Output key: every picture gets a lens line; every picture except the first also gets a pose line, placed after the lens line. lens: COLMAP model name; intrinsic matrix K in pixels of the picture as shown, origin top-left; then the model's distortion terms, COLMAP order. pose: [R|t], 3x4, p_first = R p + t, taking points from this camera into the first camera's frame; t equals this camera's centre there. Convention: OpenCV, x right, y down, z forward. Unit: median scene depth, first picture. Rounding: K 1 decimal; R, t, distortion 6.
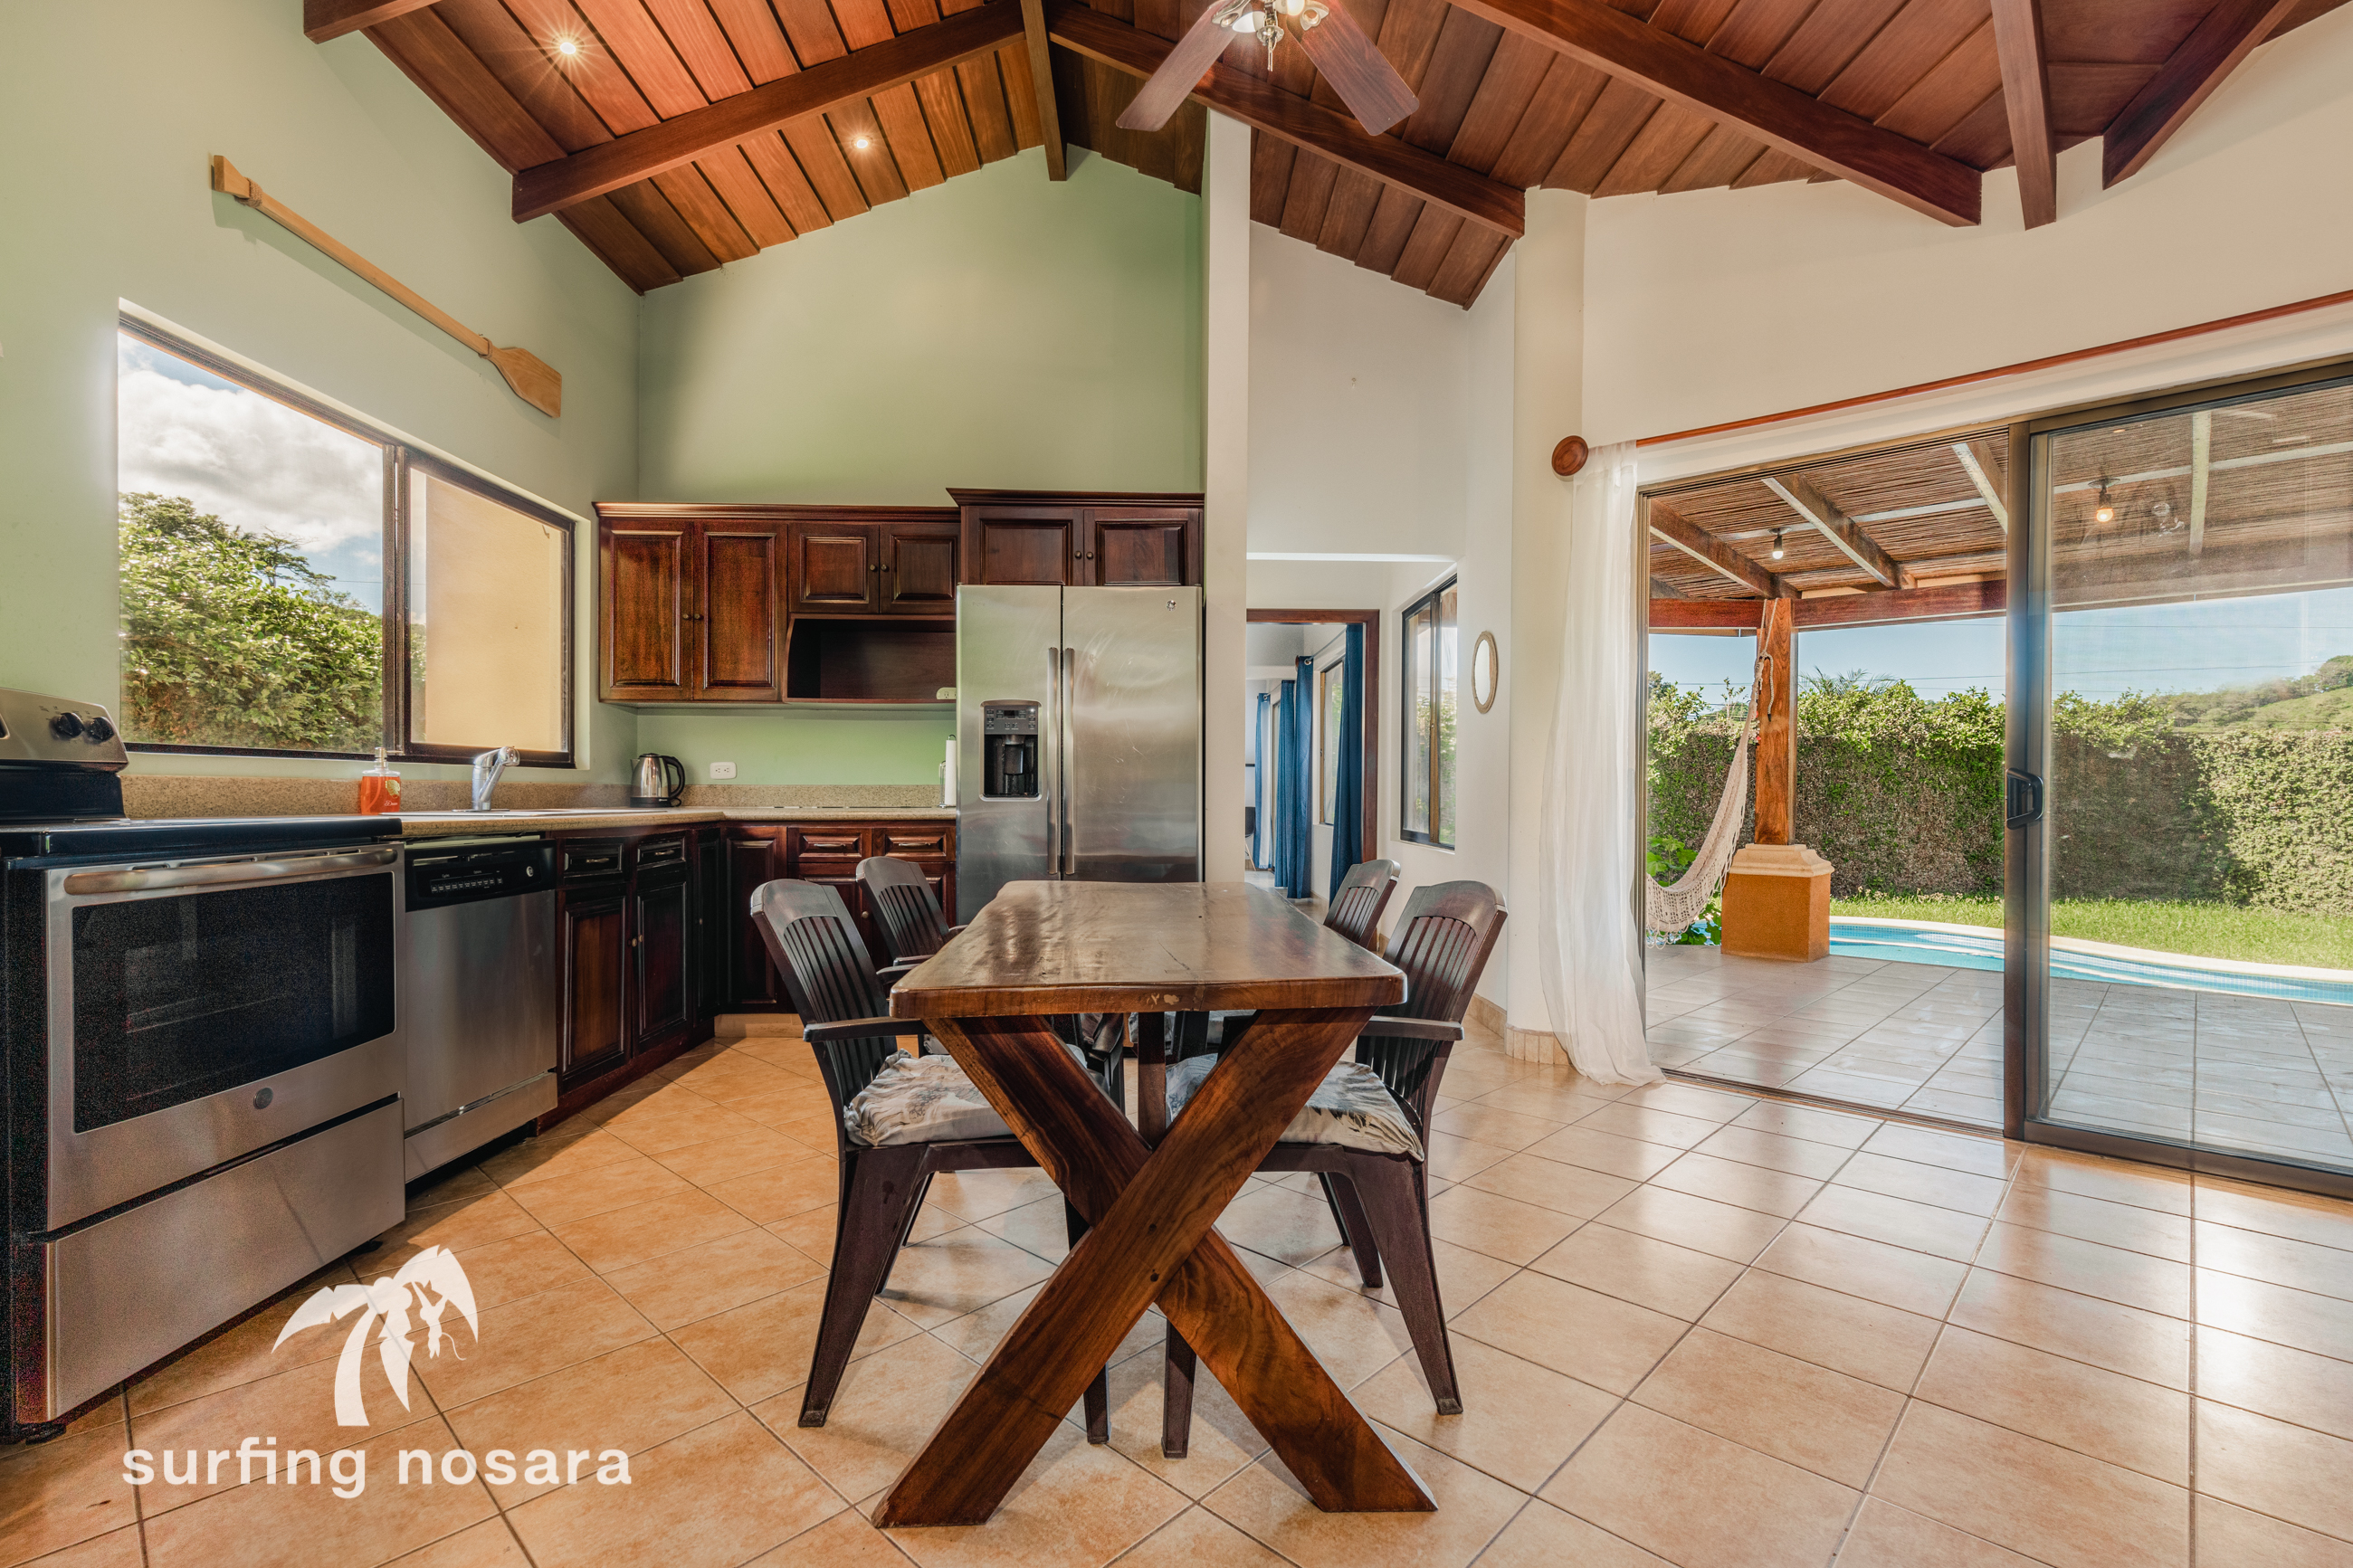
lens RADIAL K [[1071.2, 0, 1178.2], [0, 1071.2, 795.5], [0, 0, 1]] dist [0.003081, 0.000857]
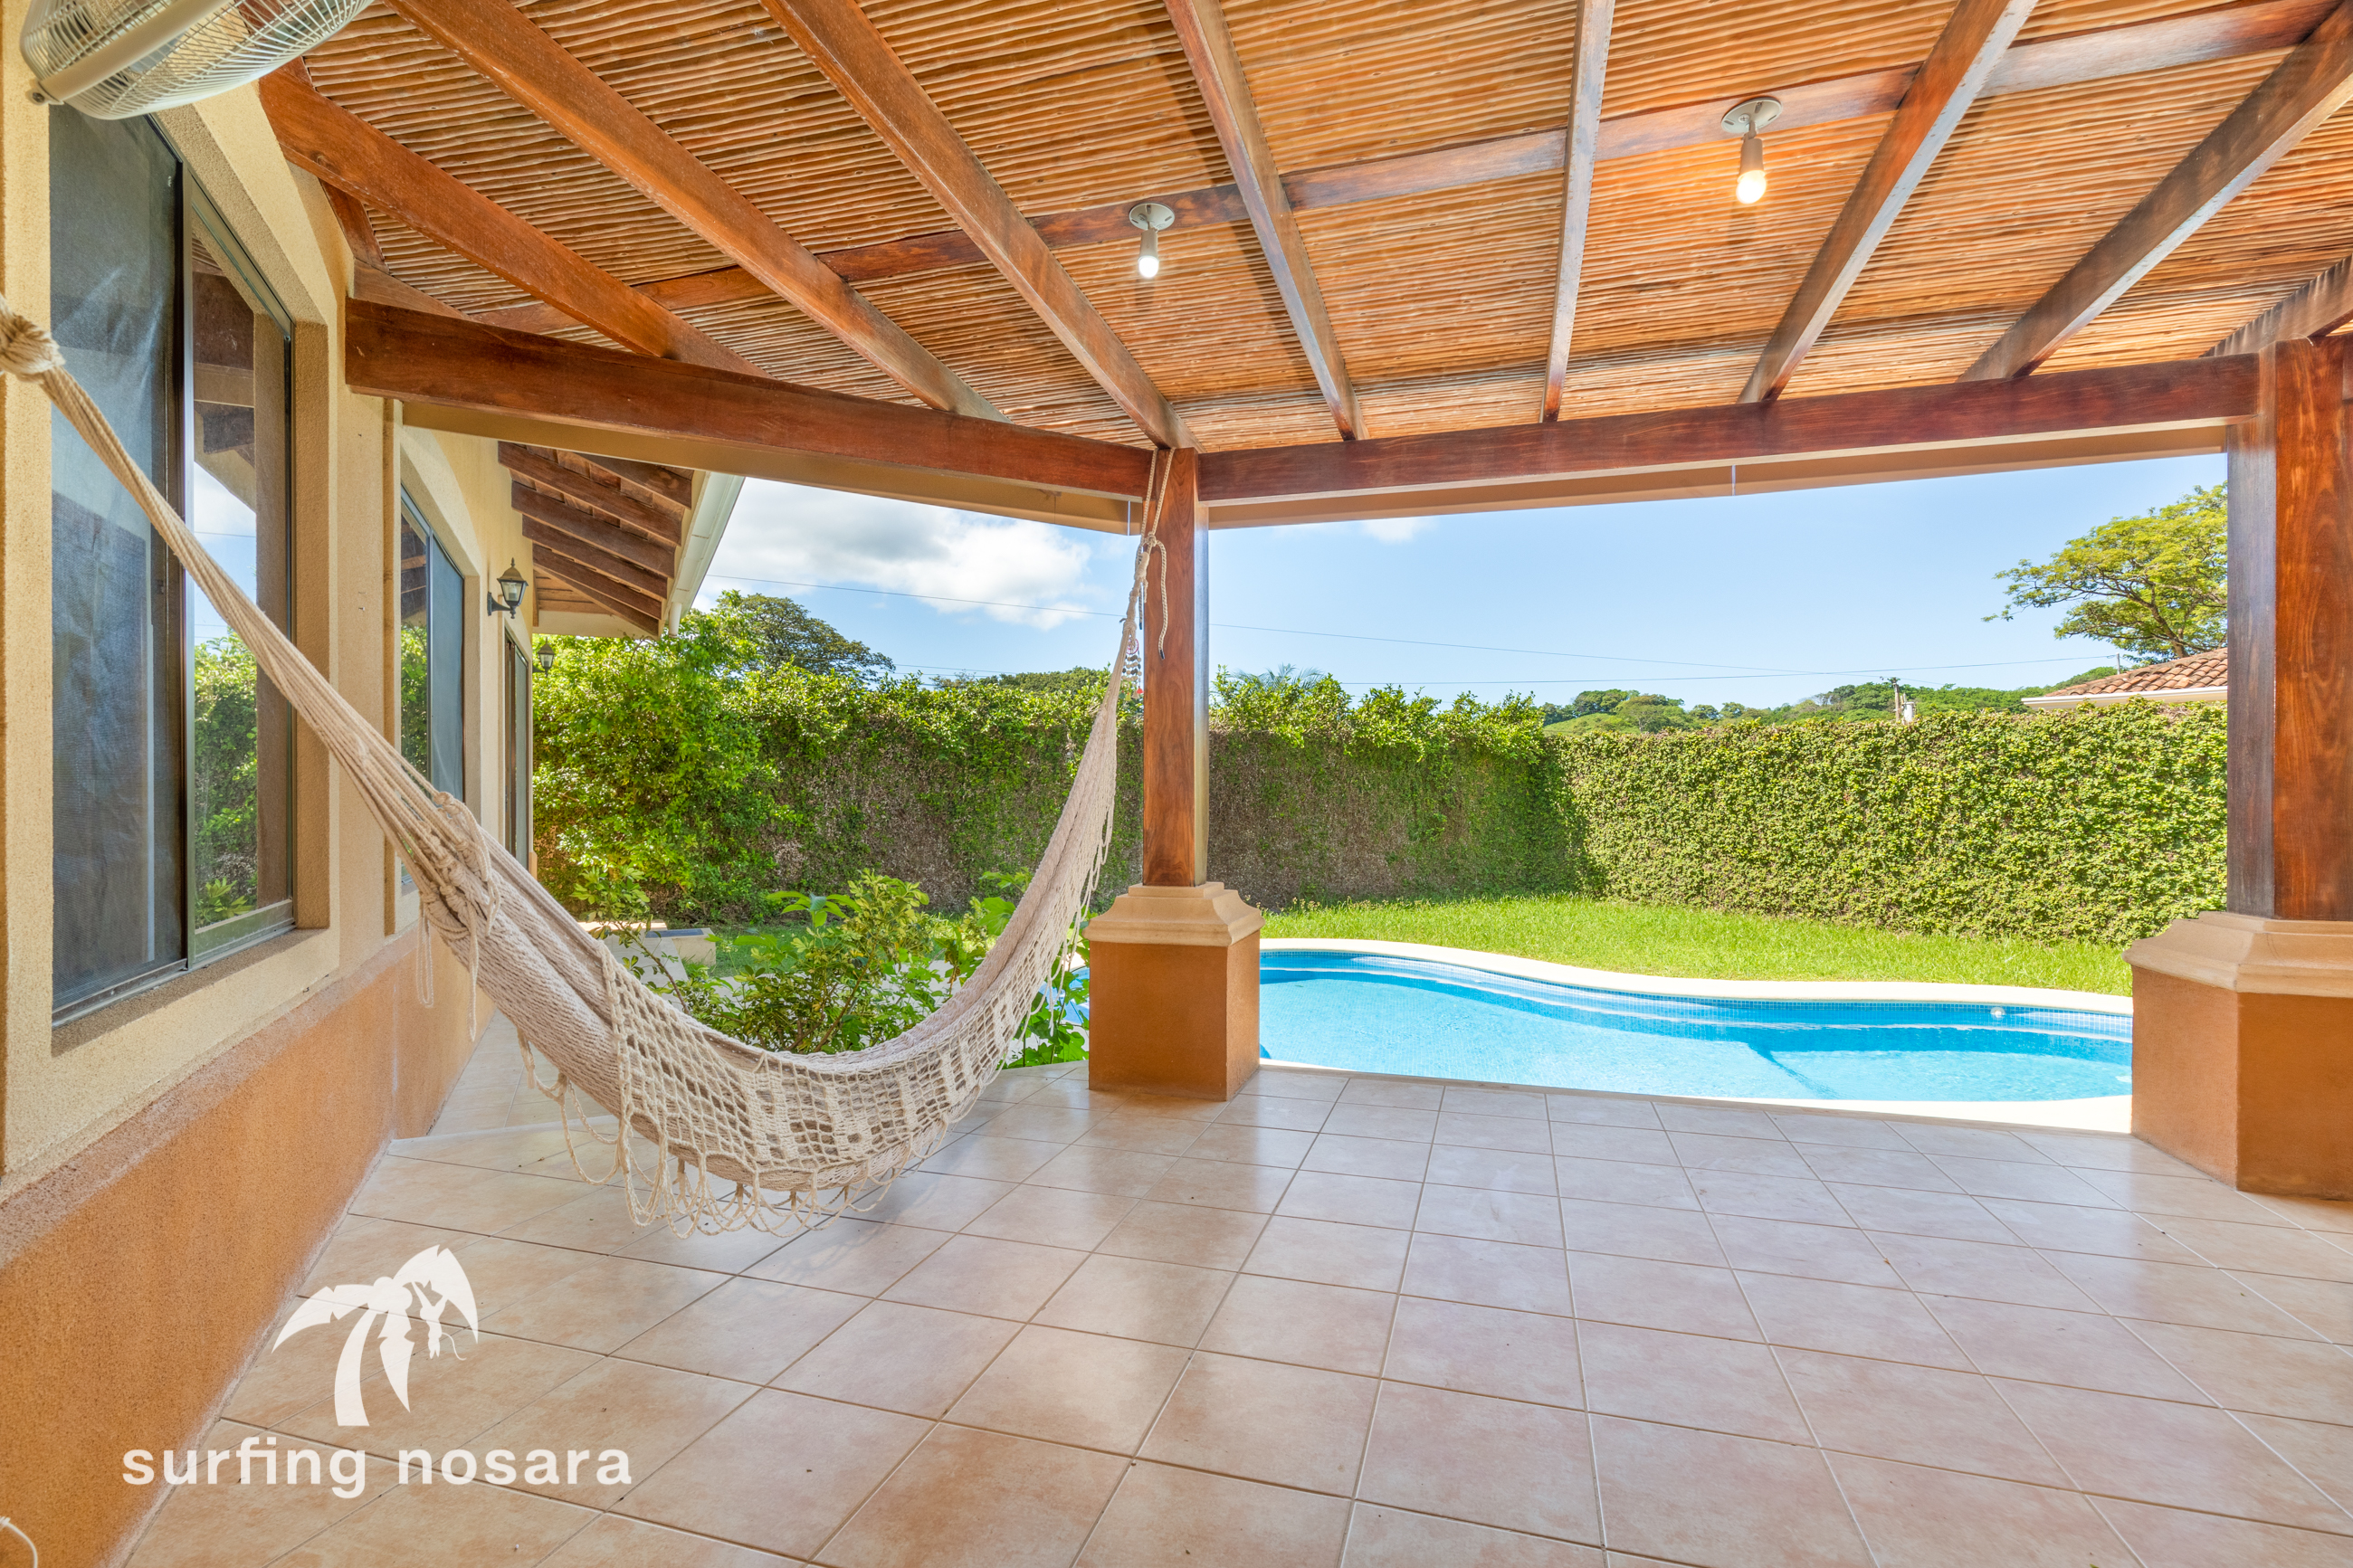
lens RADIAL K [[1059.6, 0, 1175.6], [0, 1059.6, 796.2], [0, 0, 1]] dist [0.002245, 0.000129]
pose [[0.896877, -0.007698, 0.442213, 0.146252], [0.008711, 0.999962, -0.000261, -0.000553], [-0.442194, 0.004086, 0.896910, 0.235568]]
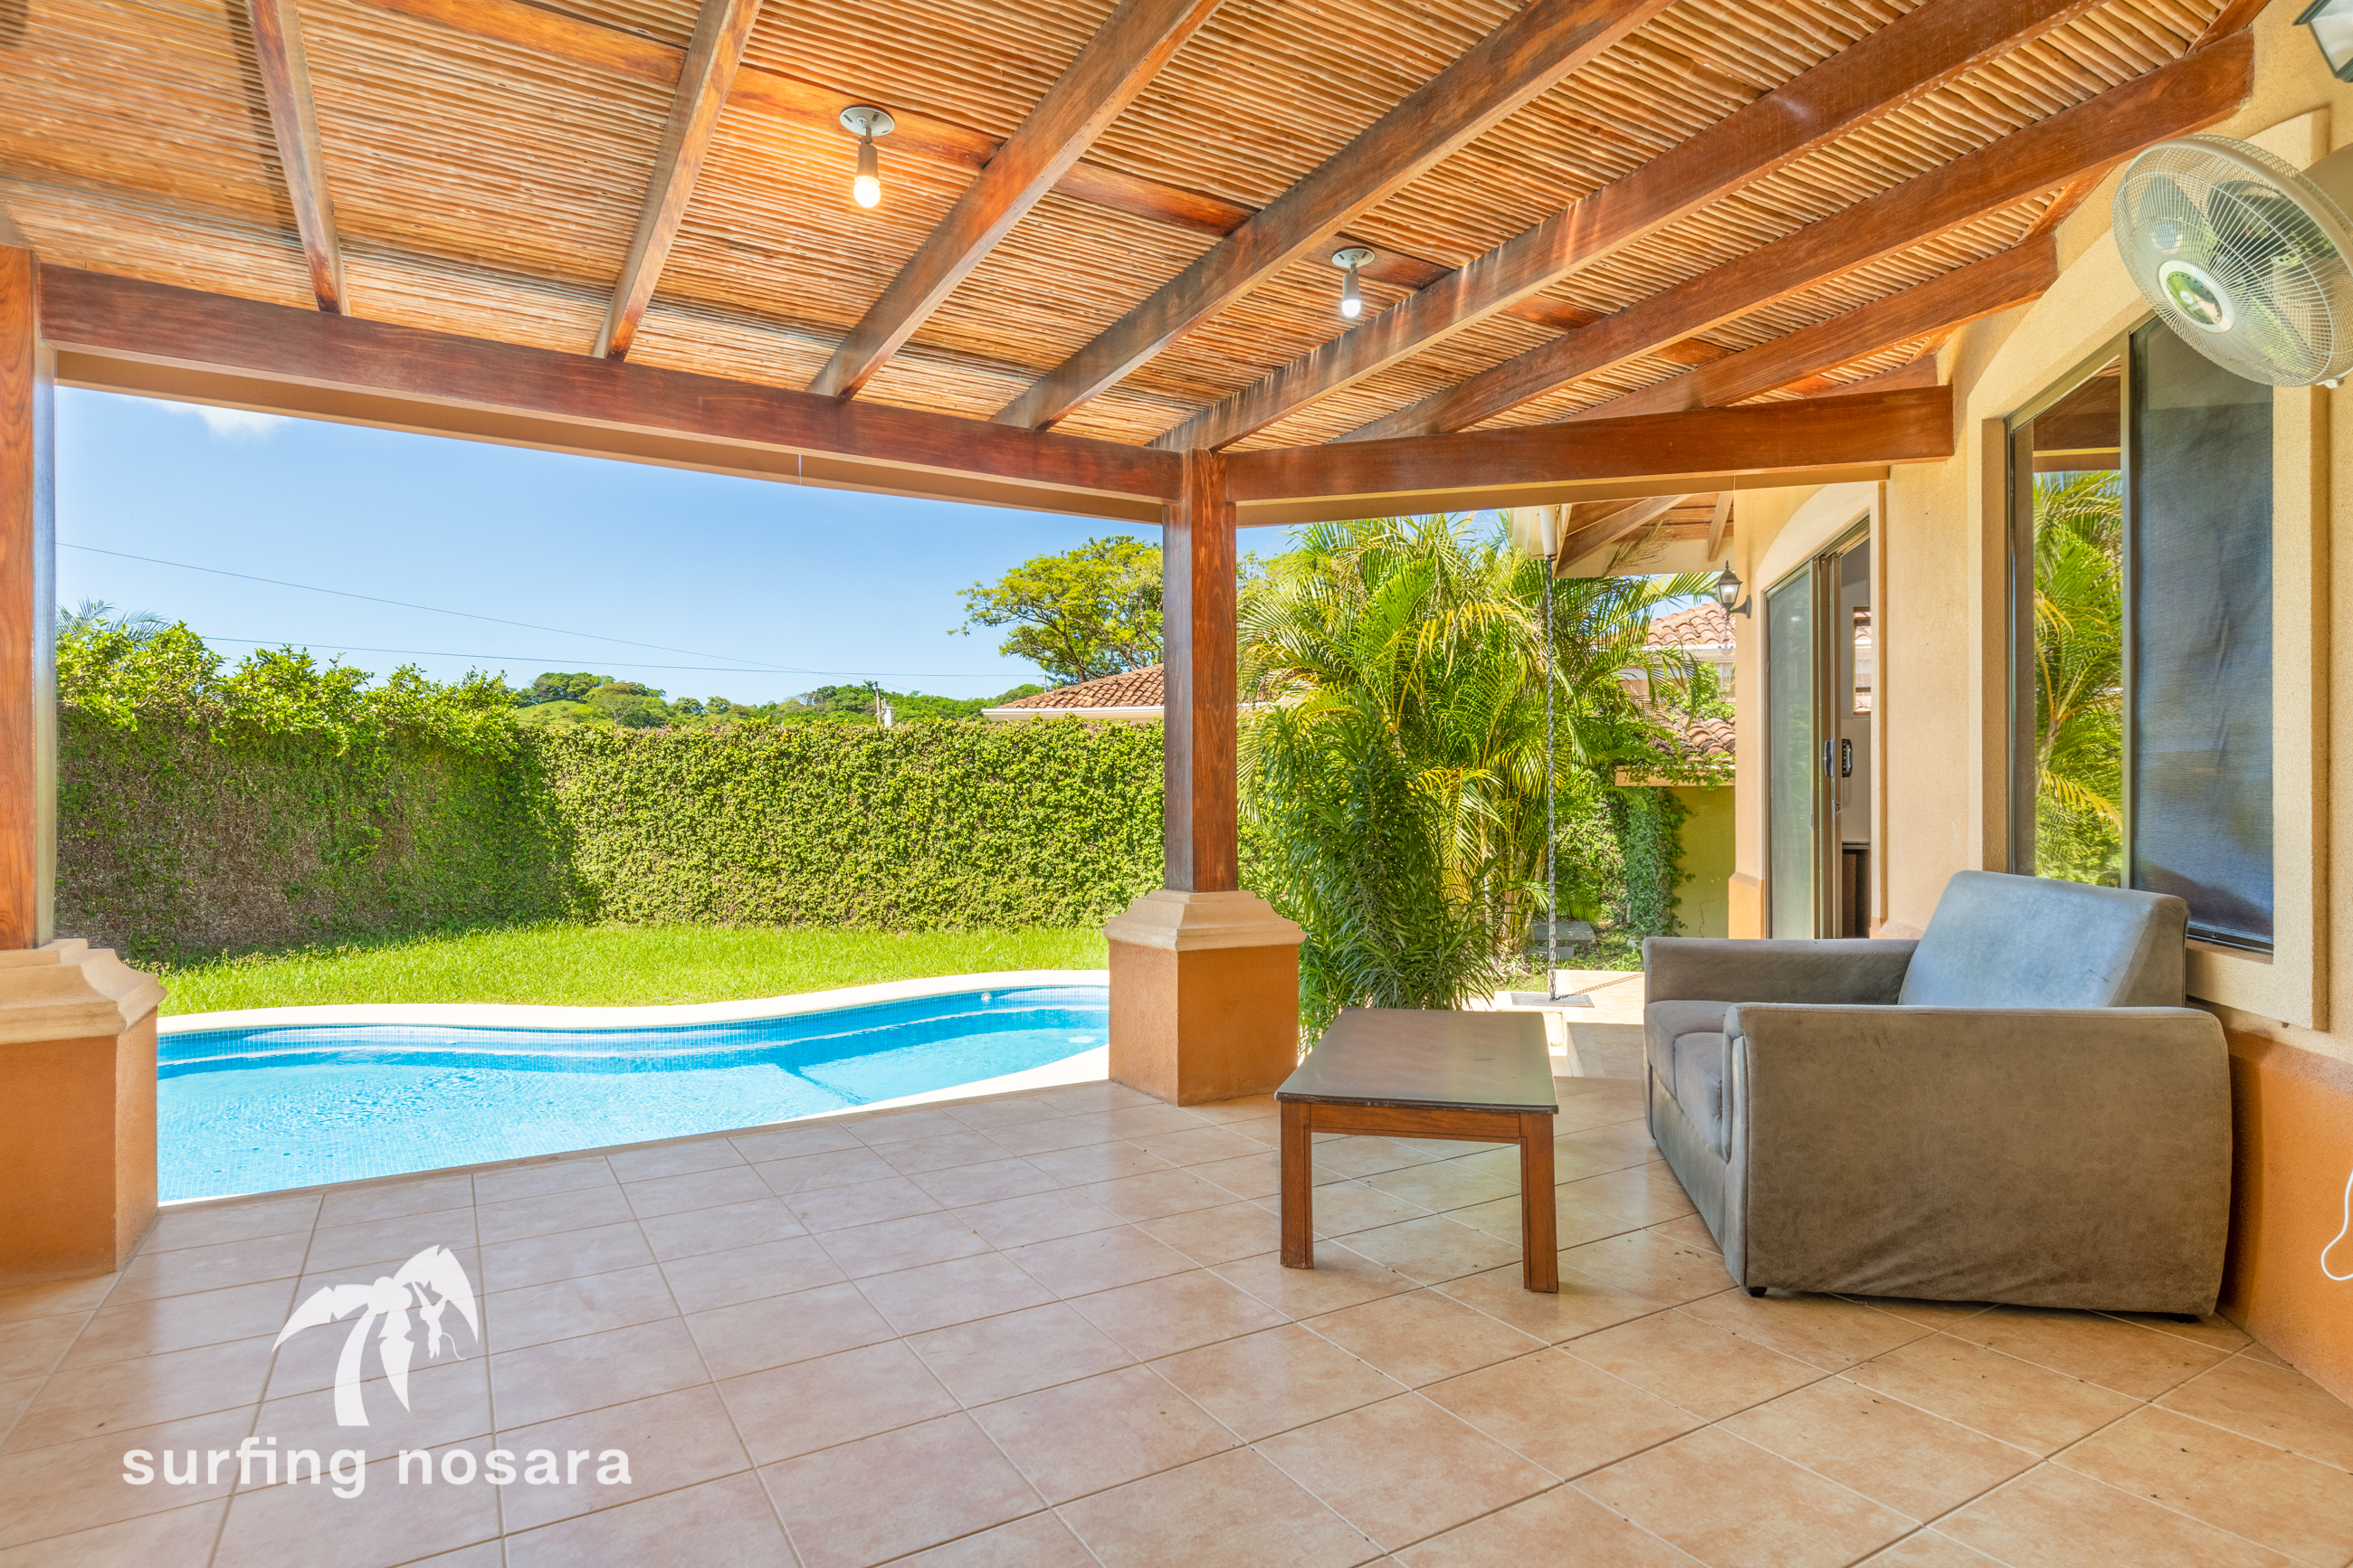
lens RADIAL K [[1240.8, 0, 1181.4], [0, 1240.8, 792.7], [0, 0, 1]] dist [0.000387, 0.001256]
pose [[0.267740, -0.005385, 0.963476, 0.128061], [0.011947, 0.999926, 0.002269, -0.000723], [-0.963417, 0.010903, 0.267785, 0.244936]]
